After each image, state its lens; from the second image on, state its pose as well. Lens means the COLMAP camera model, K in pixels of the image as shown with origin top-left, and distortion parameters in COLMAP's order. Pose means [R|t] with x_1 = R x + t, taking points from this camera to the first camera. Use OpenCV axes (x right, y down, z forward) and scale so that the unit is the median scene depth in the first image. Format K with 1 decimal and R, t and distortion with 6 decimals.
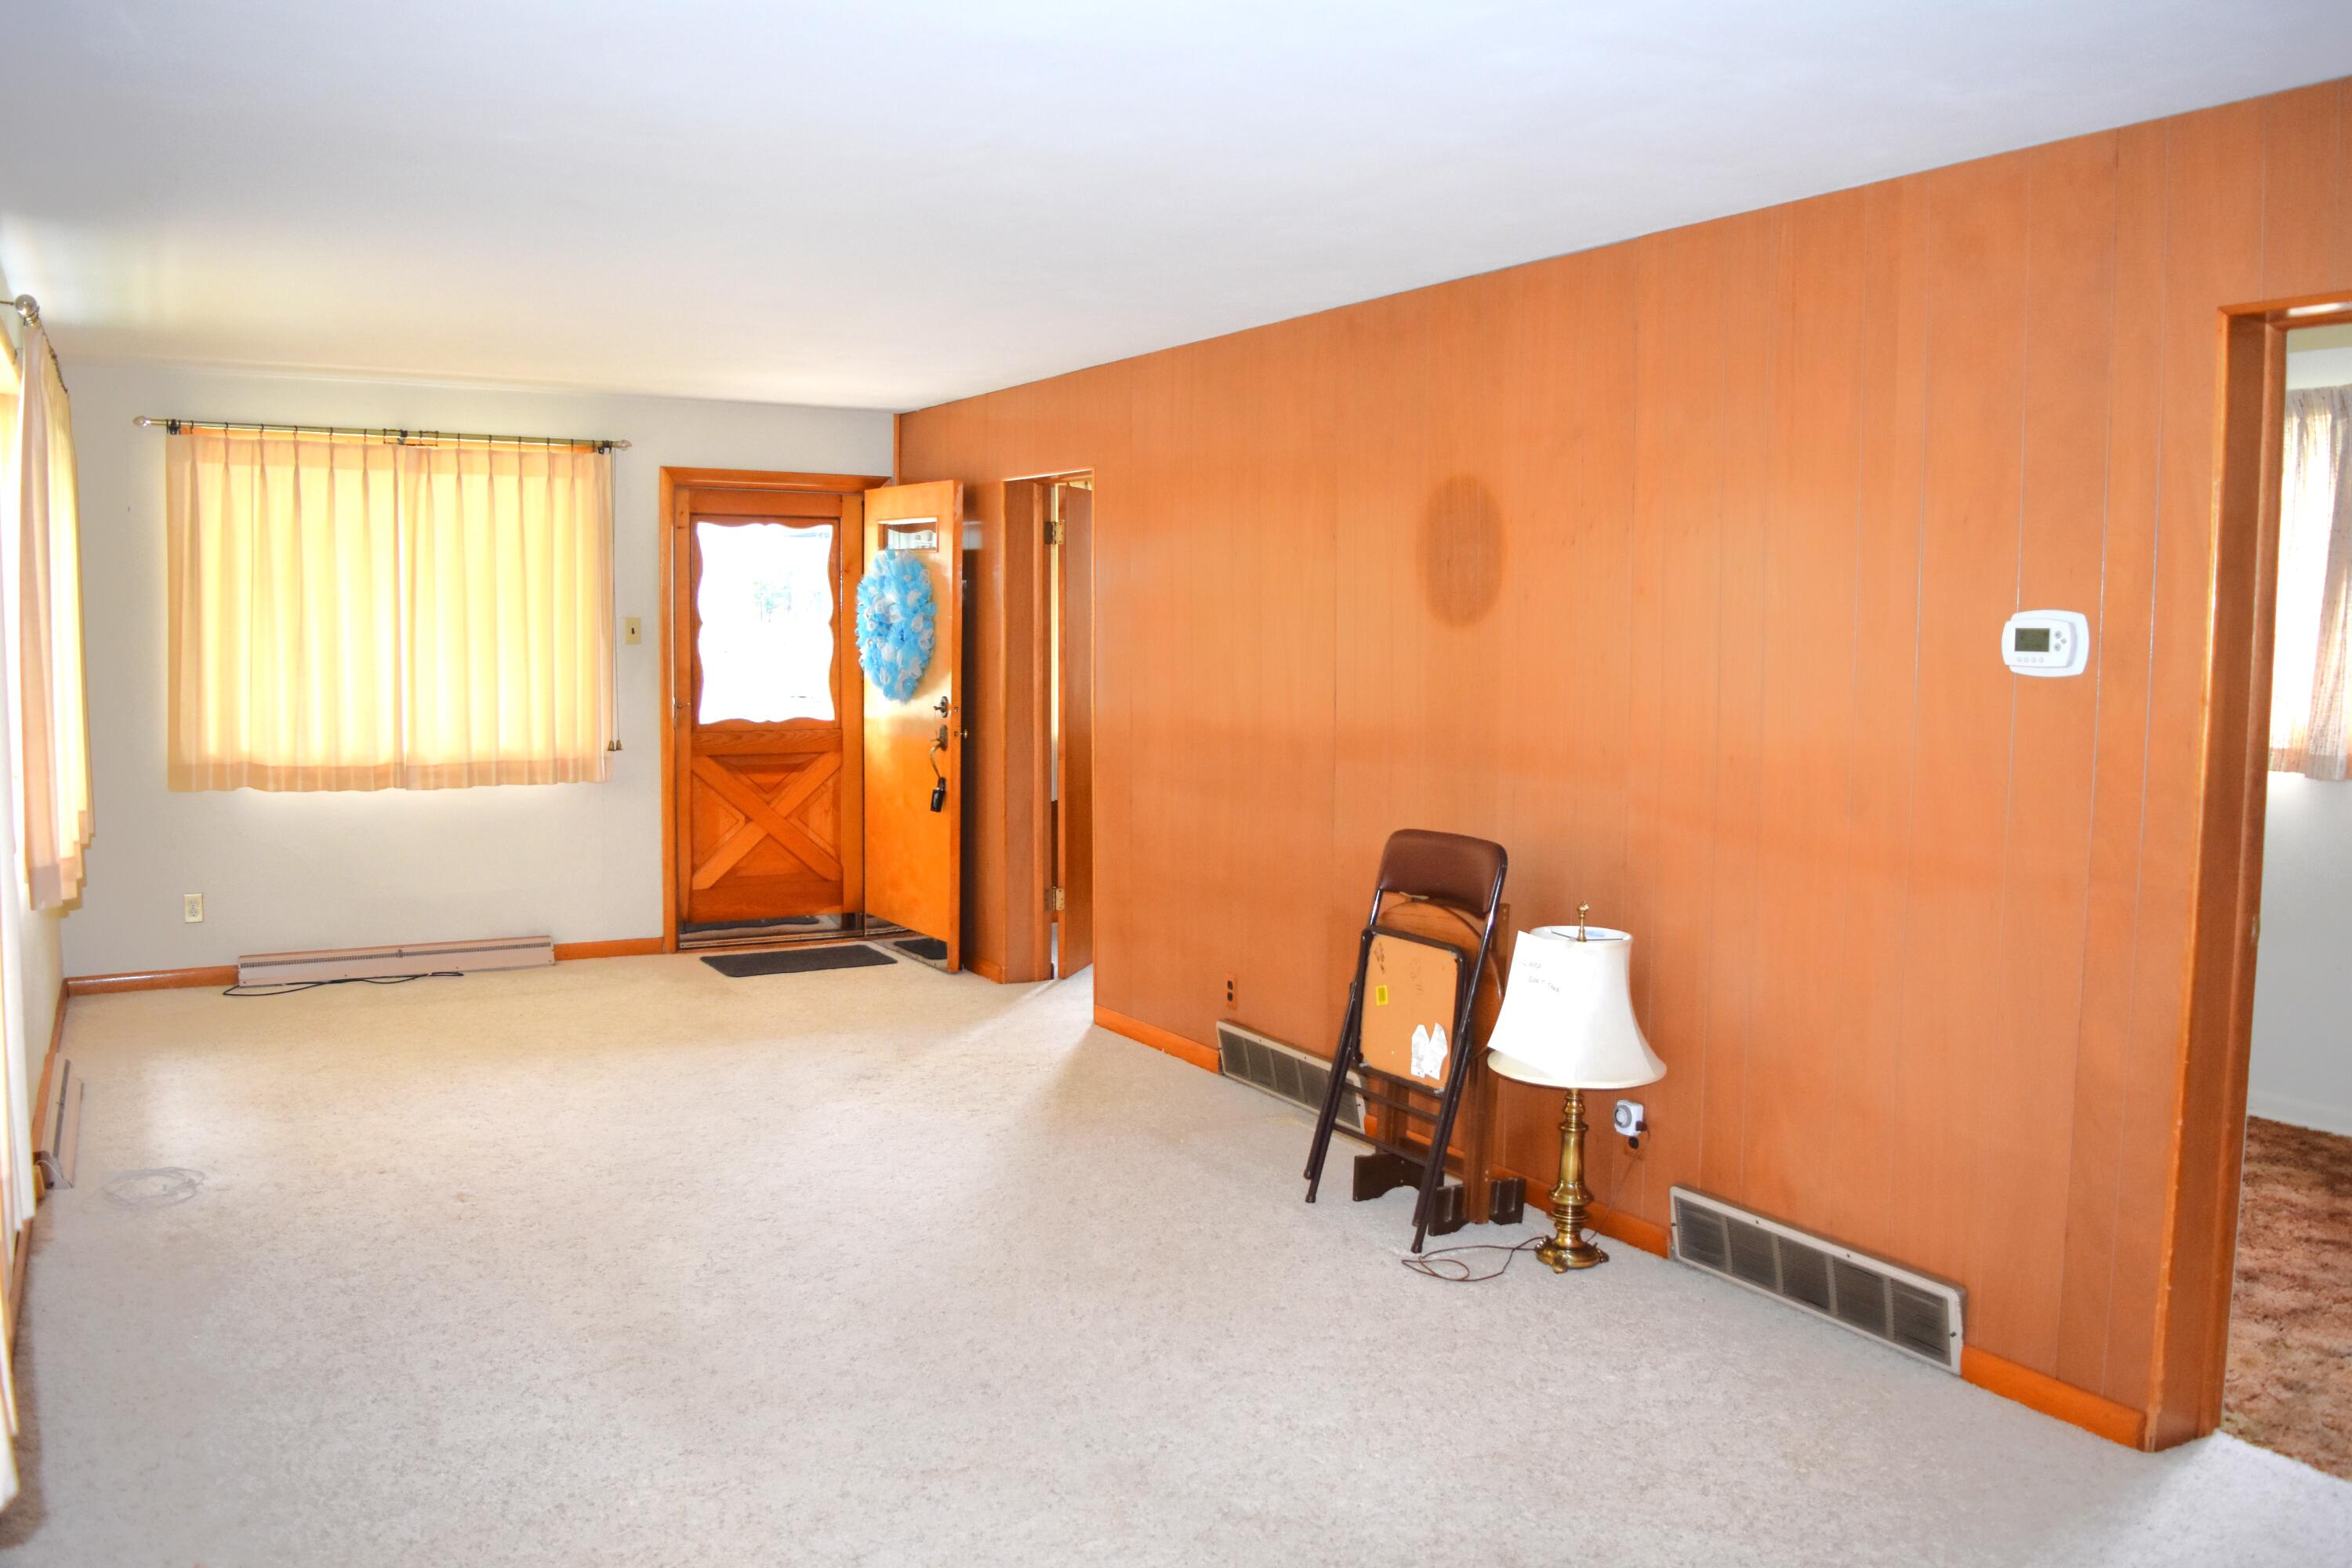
lens RADIAL K [[1876.4, 0, 1175.8], [0, 1876.4, 772.9], [0, 0, 1]] dist [-0.097952, 0.022683]
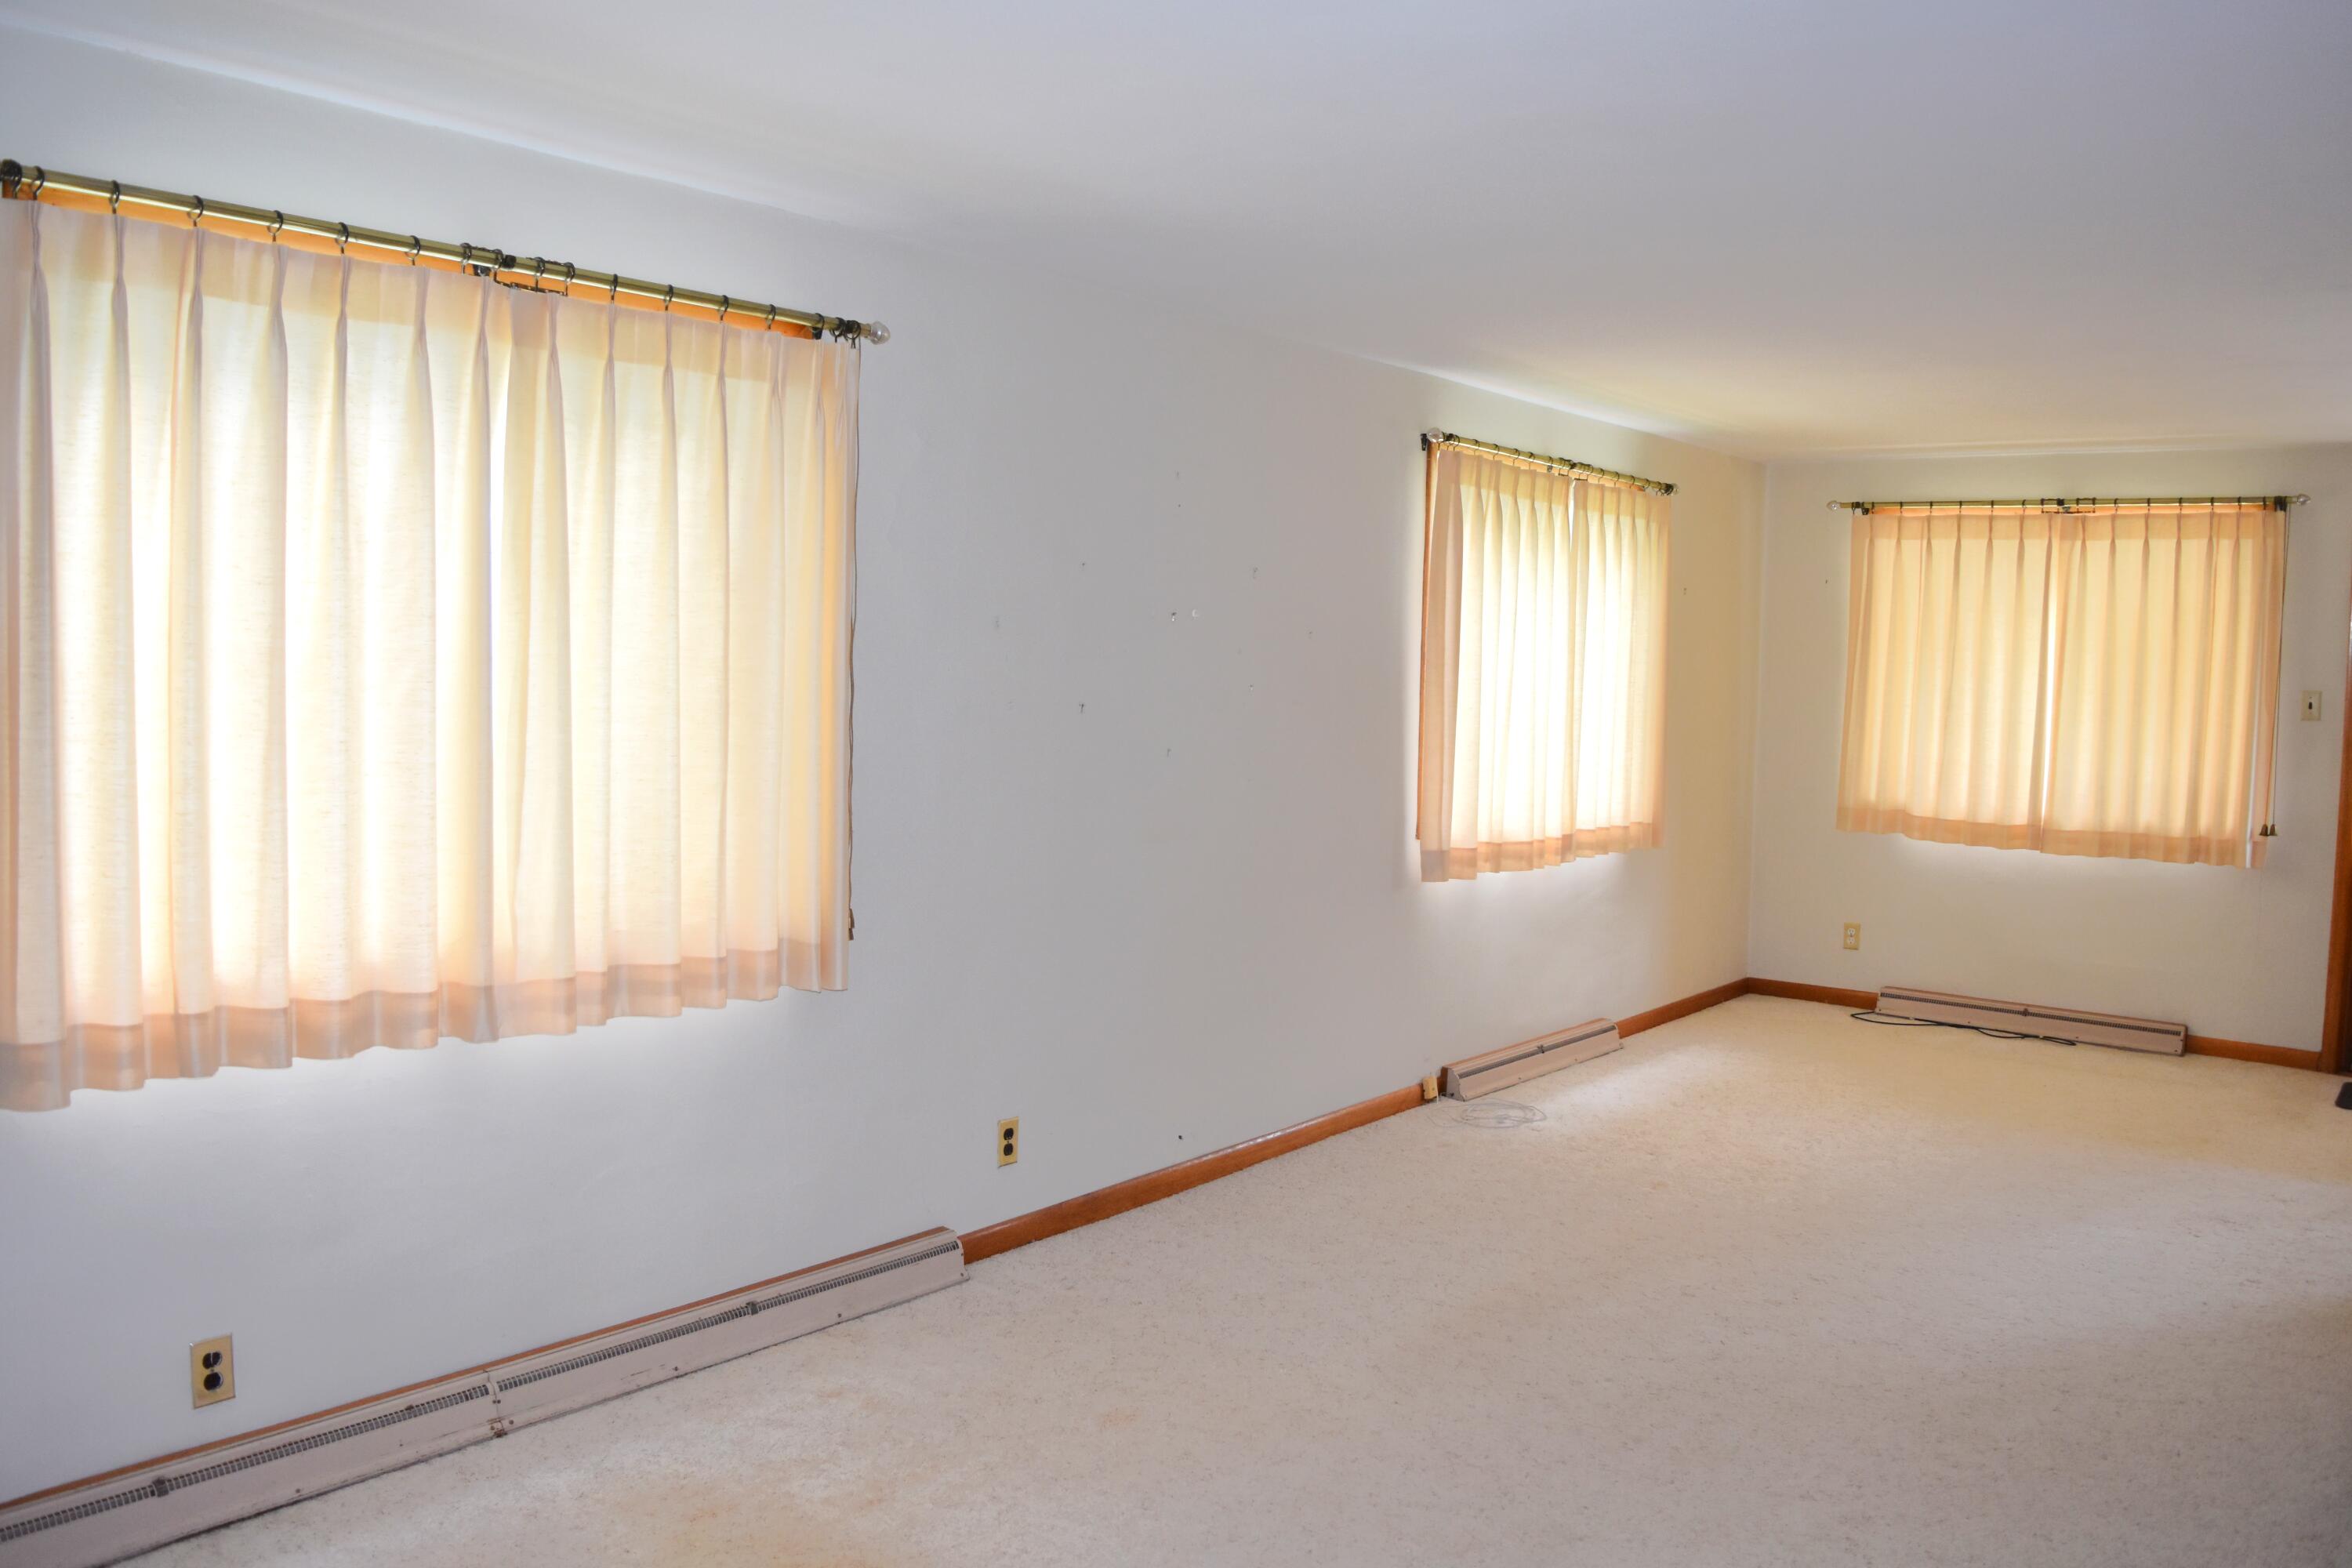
lens RADIAL K [[1856.5, 0, 1179.3], [0, 1856.5, 773.7], [0, 0, 1]] dist [-0.097781, 0.025141]
pose [[0.365567, 0.059730, -0.928867, 0.332272], [-0.101077, 0.994585, 0.024176, -0.010016], [0.925281, 0.085049, 0.369624, 0.187407]]
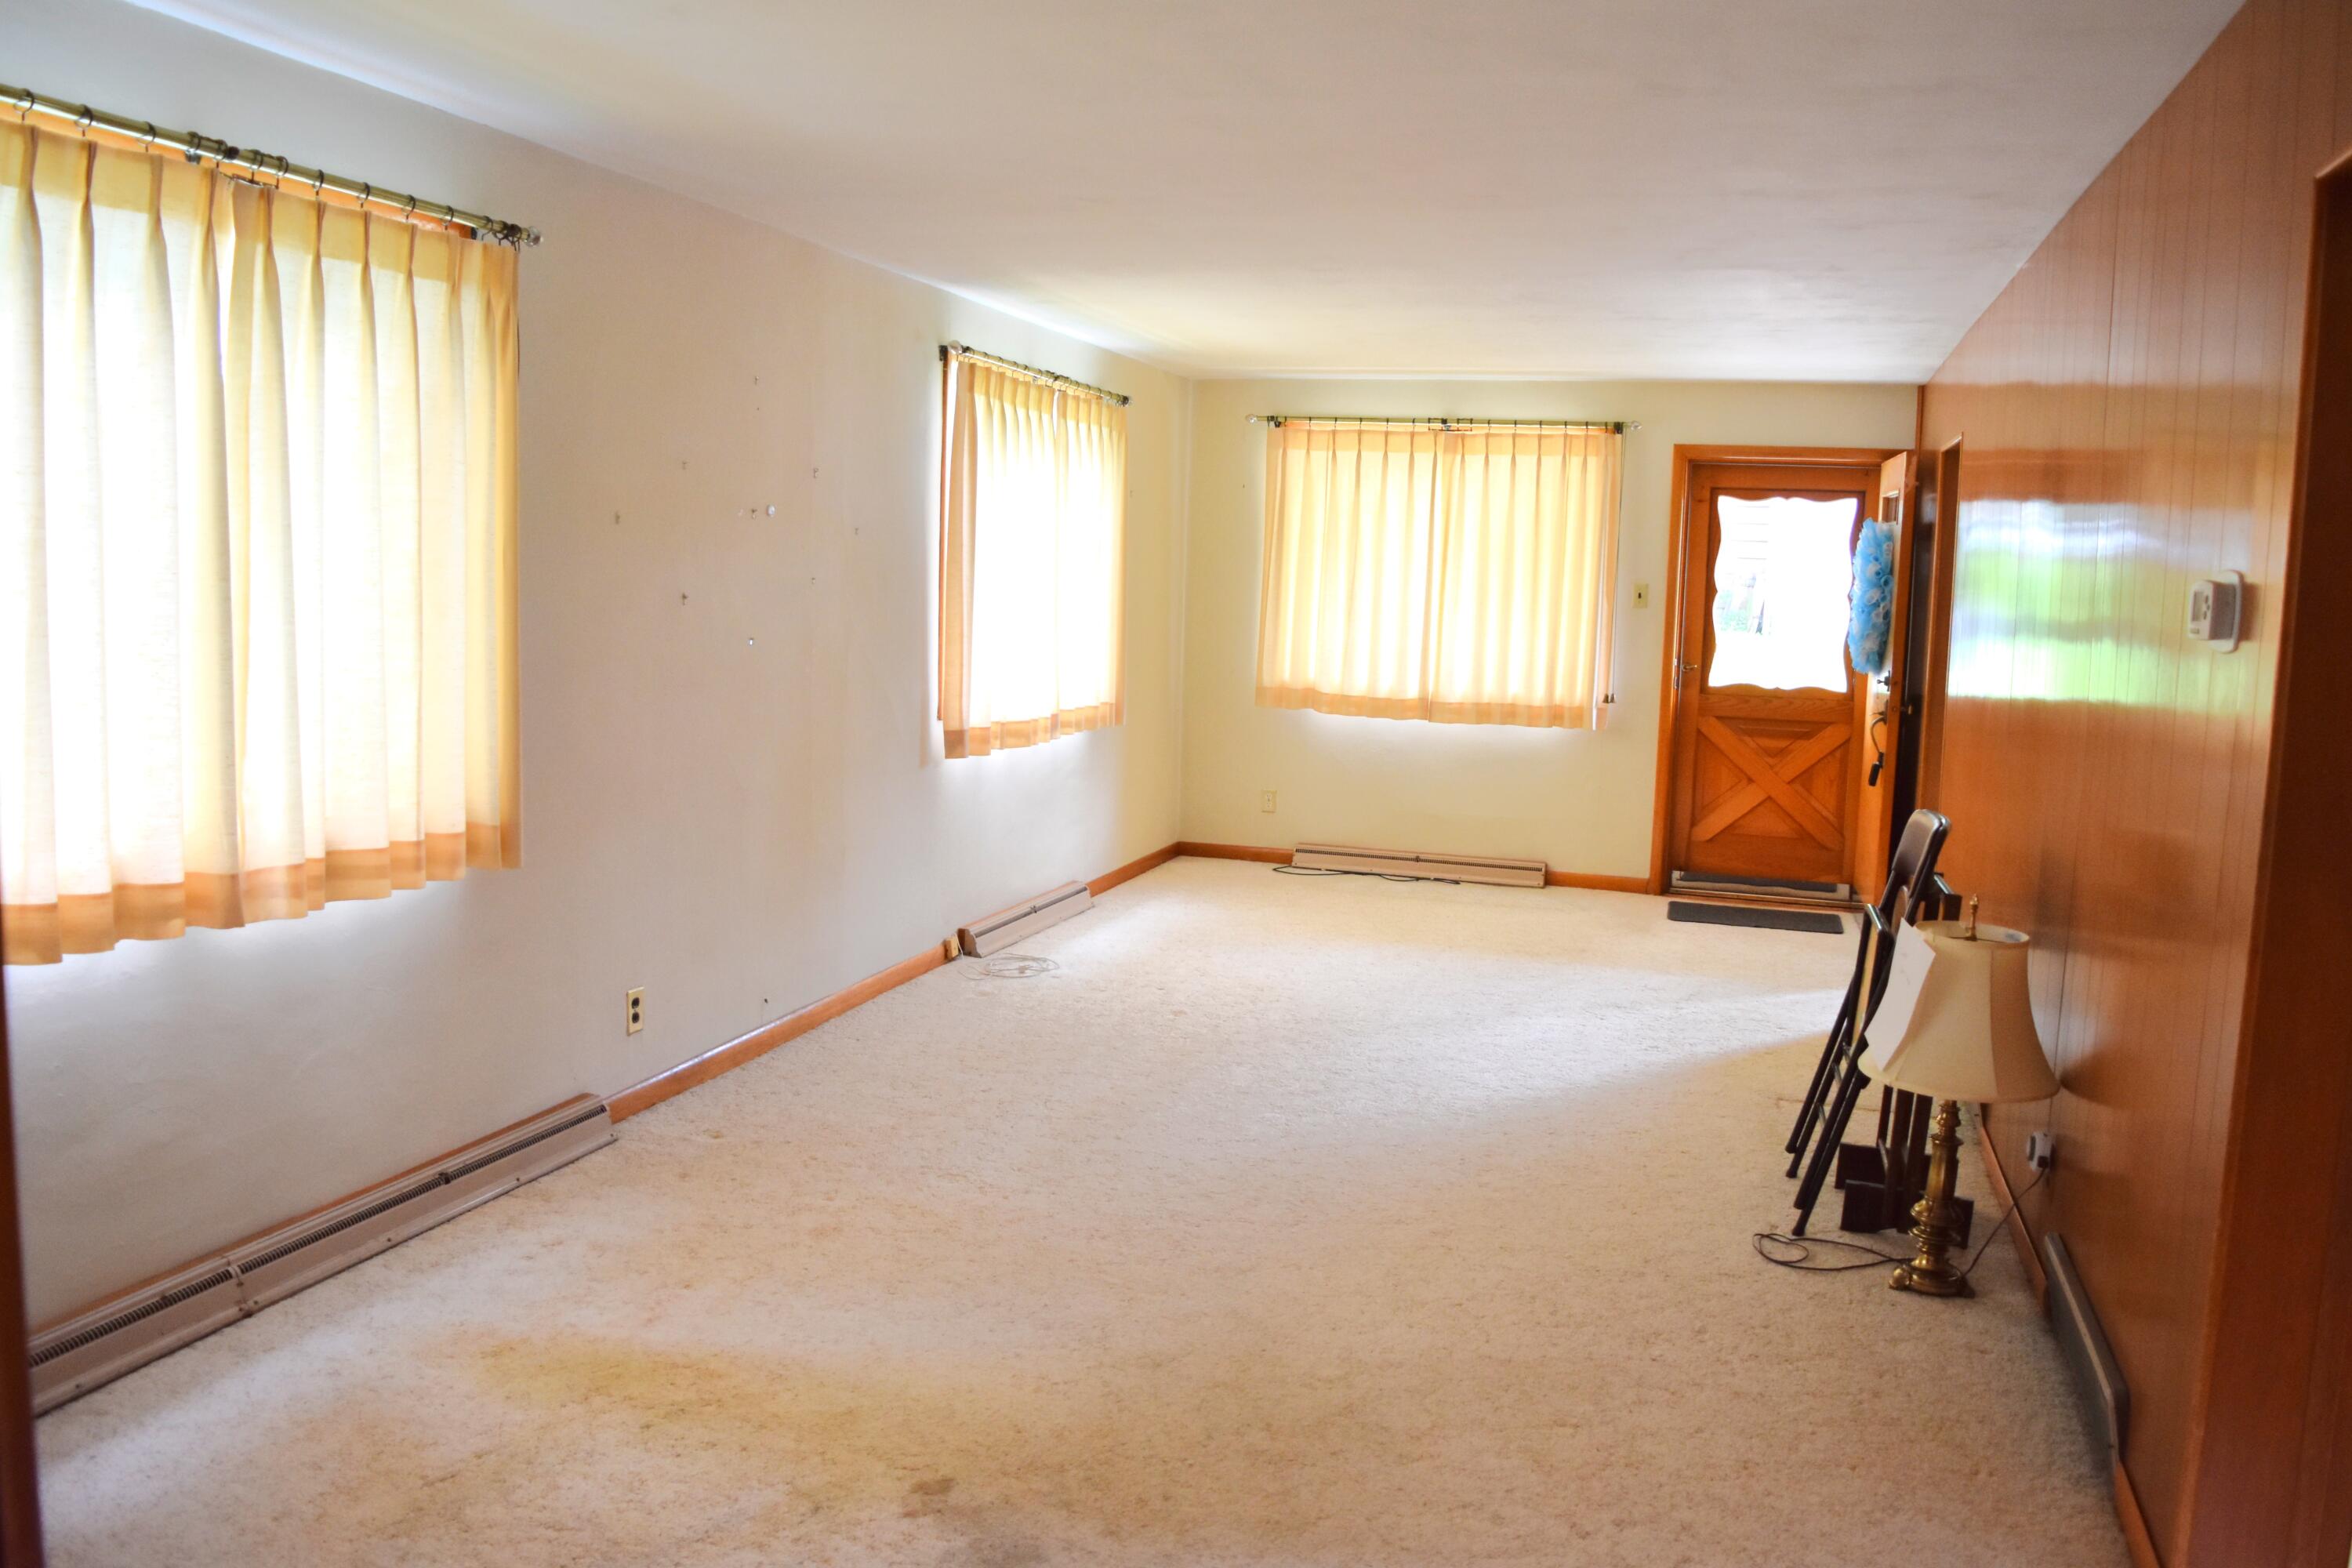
lens RADIAL K [[1856.5, 0, 1179.3], [0, 1856.5, 773.7], [0, 0, 1]] dist [-0.097781, 0.025141]
pose [[0.679284, 0.091166, -0.728191, 0.342144], [-0.086661, 0.995276, 0.043763, 0.004230], [0.728741, 0.033378, 0.683976, 0.067812]]
